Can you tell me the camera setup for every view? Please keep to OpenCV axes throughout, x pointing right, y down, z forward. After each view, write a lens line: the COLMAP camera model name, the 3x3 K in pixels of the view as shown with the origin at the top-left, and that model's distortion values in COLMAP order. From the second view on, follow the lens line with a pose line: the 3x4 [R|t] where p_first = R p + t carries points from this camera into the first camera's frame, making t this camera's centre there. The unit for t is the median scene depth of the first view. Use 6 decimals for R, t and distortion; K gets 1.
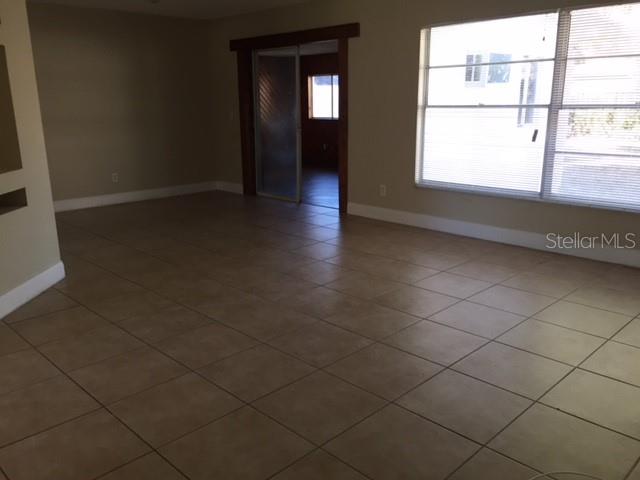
lens RADIAL K [[546.3, 0, 320.7], [0, 546.3, 240.9], [0, 0, 1]] dist [0.015773, 0.001340]
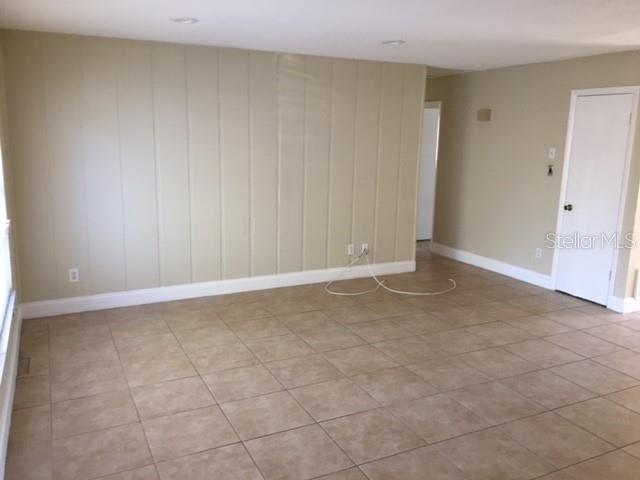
lens RADIAL K [[546.3, 0, 319.7], [0, 546.3, 239.8], [0, 0, 1]] dist [0.015773, 0.001340]
pose [[-0.948011, -0.067126, 0.311077, -0.160069], [0.075370, 0.902332, 0.424402, -0.548247], [-0.309183, 0.425783, -0.850361, 1.749241]]
